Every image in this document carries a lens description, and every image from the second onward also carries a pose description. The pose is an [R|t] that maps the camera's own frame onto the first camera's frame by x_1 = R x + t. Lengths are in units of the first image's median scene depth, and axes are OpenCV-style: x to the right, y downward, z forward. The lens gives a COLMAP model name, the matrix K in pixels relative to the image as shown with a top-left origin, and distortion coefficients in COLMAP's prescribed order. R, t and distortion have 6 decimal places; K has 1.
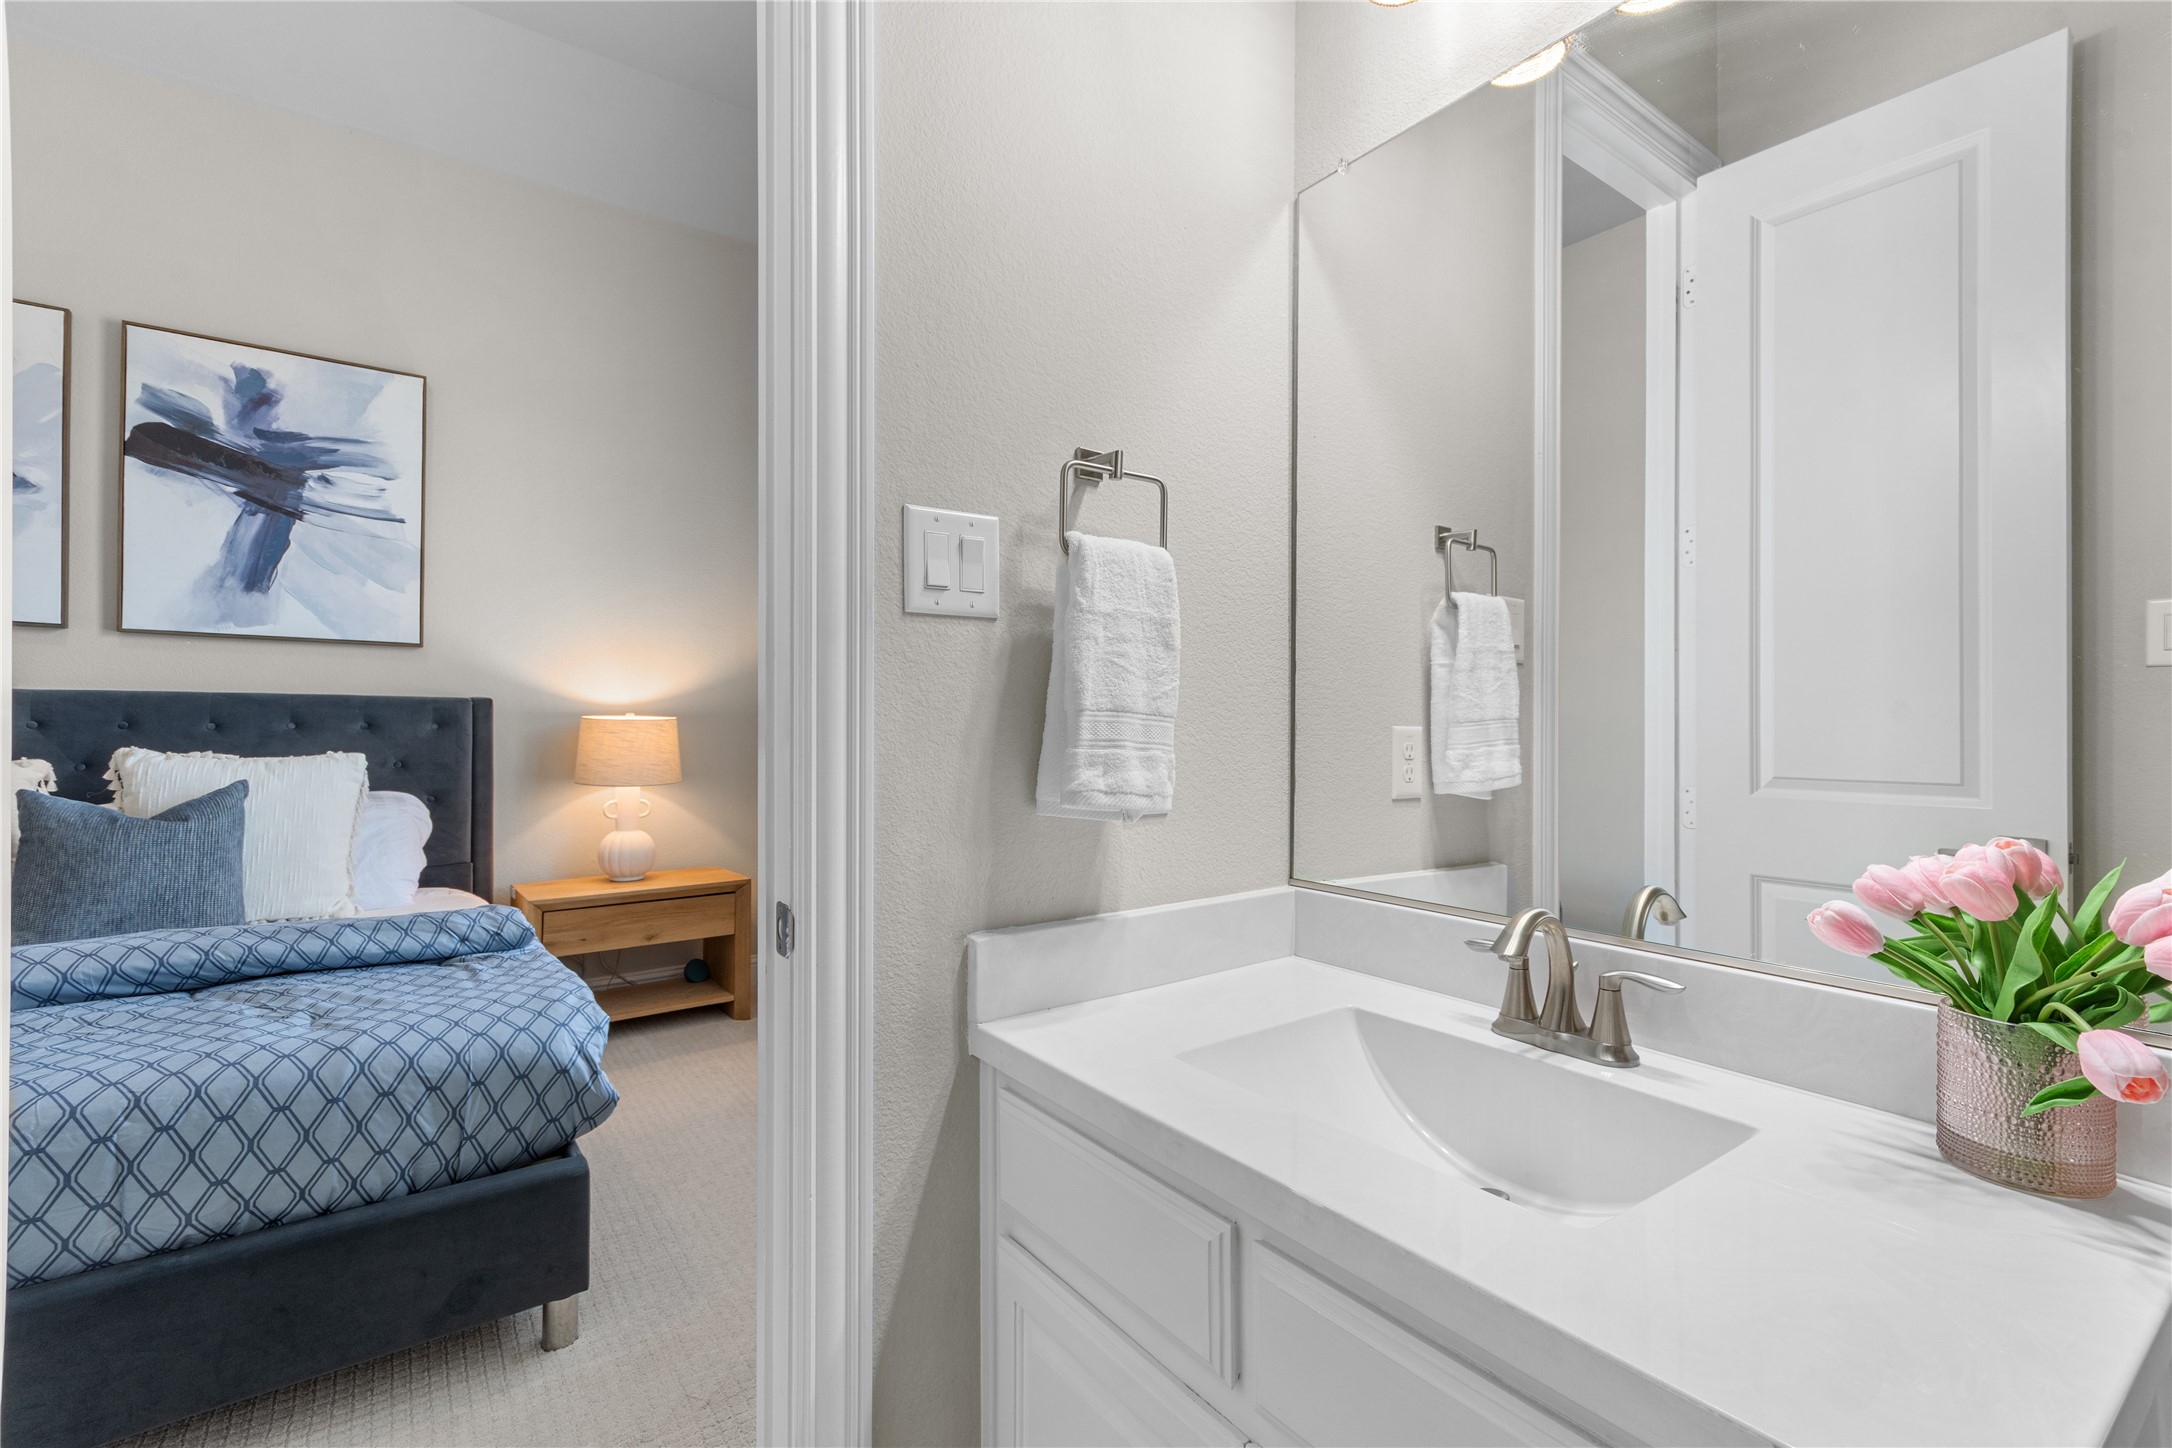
lens RADIAL K [[952.6, 0, 1080.6], [0, 952.6, 718.1], [0, 0, 1]] dist [0.001134, 0.002230]
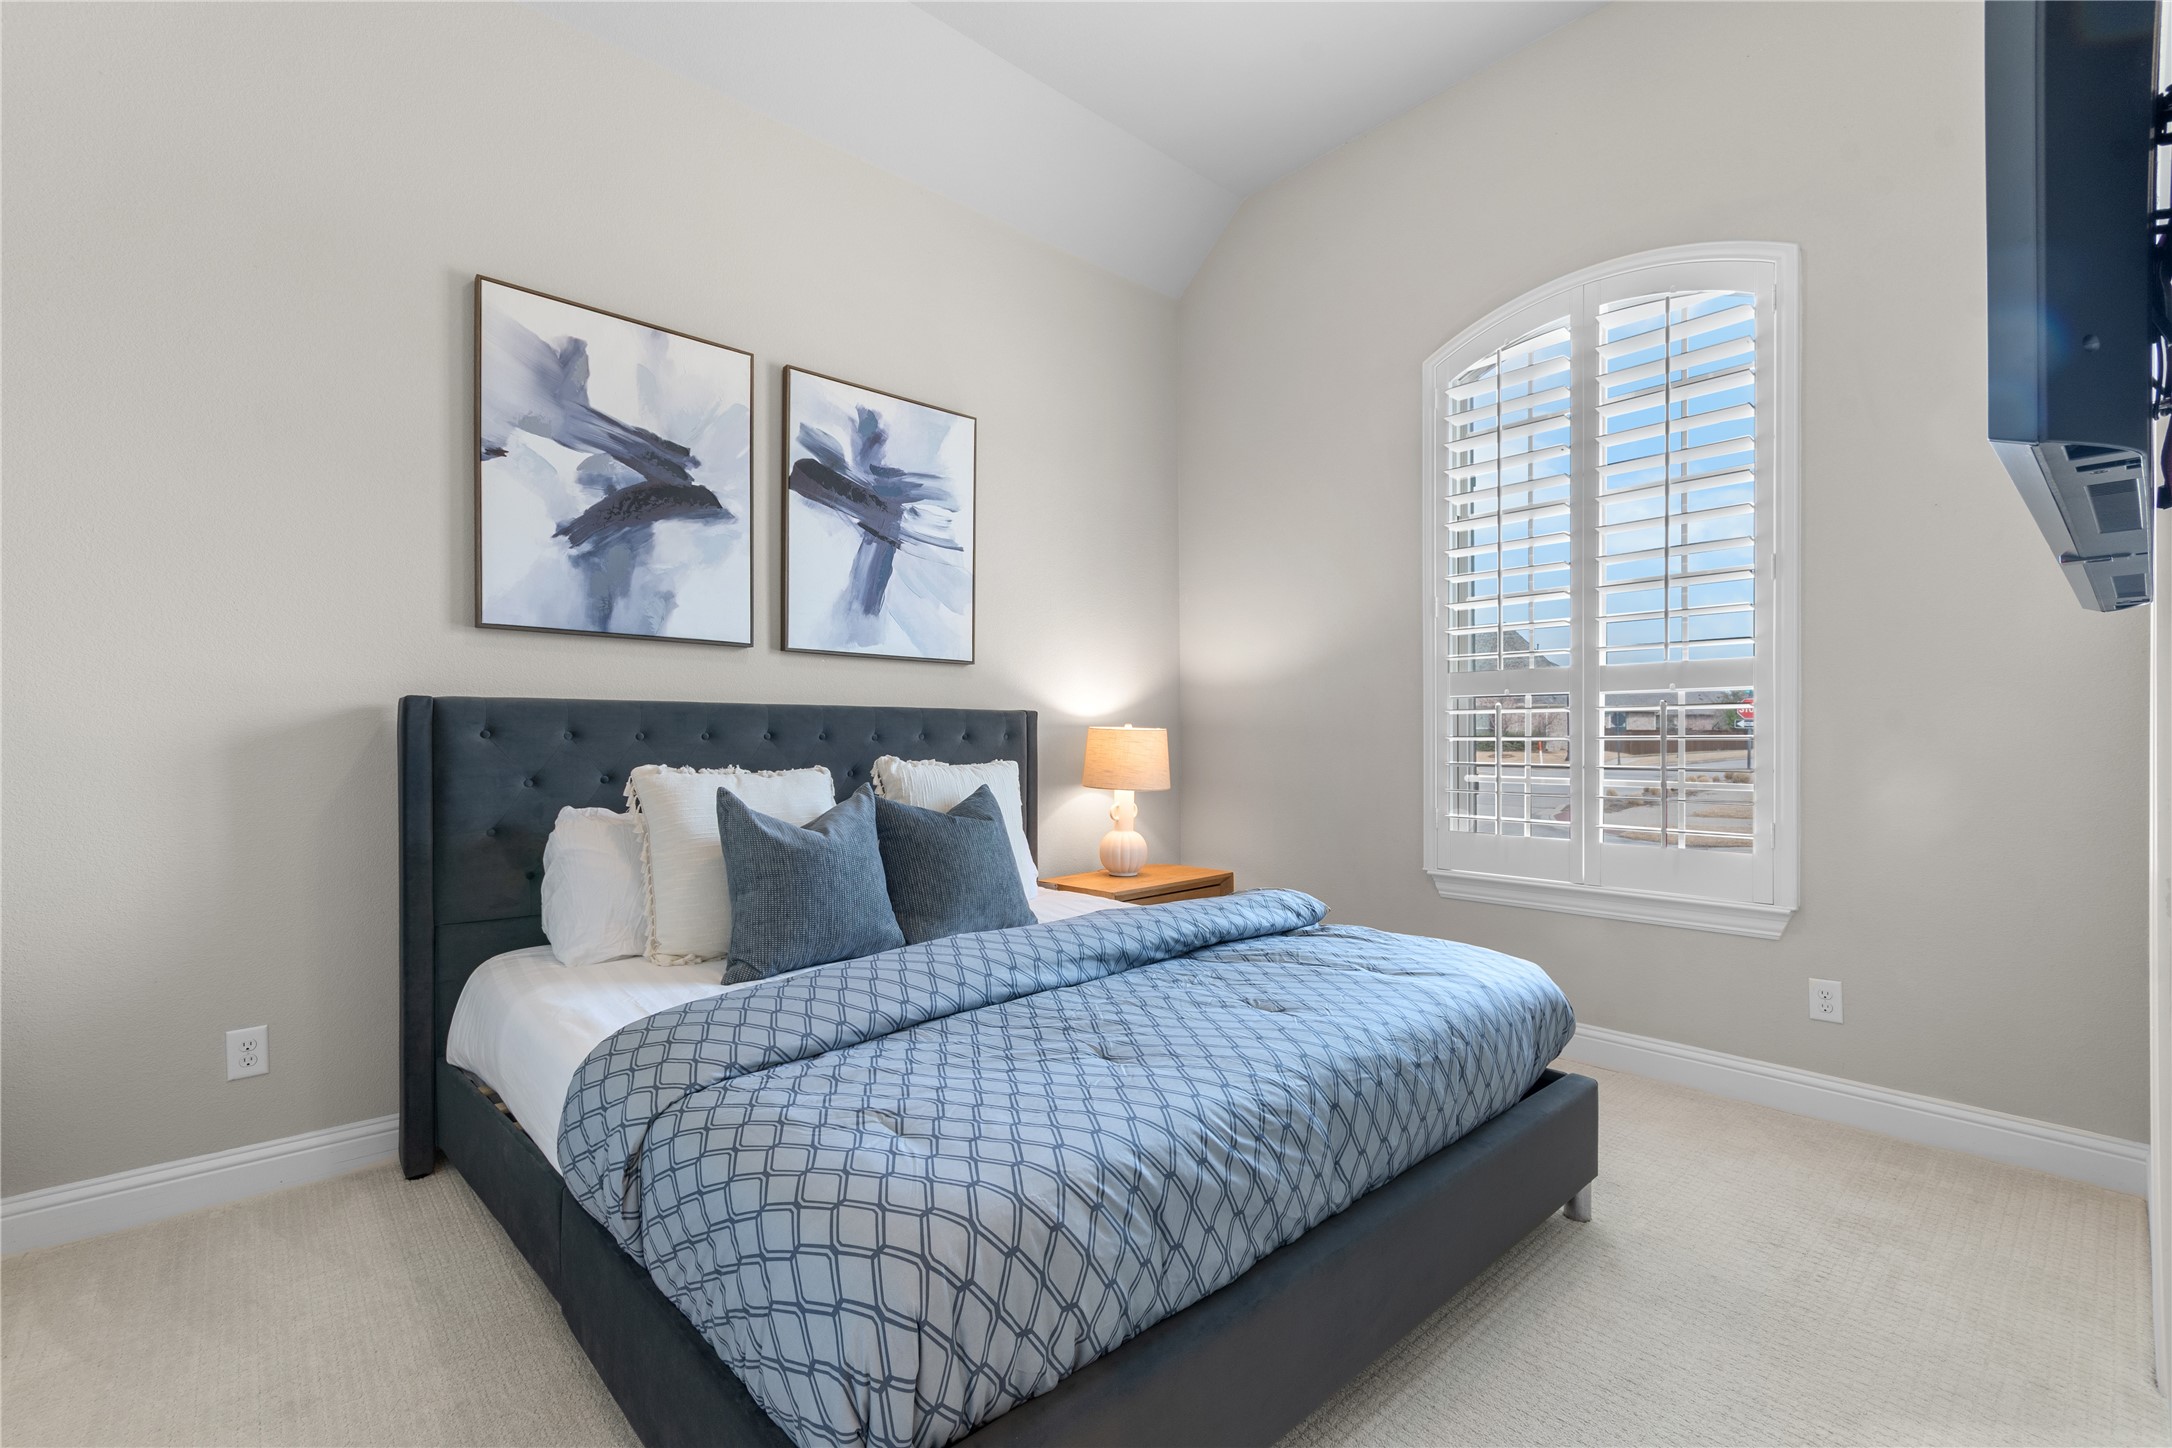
lens RADIAL K [[952.6, 0, 1088.8], [0, 952.6, 731.3], [0, 0, 1]] dist [0.001134, 0.002230]
pose [[0.994153, 0.000728, 0.107976, -0.728152], [-0.001417, 0.999979, 0.006304, -0.004981], [-0.107969, -0.006420, 0.994134, -0.114083]]
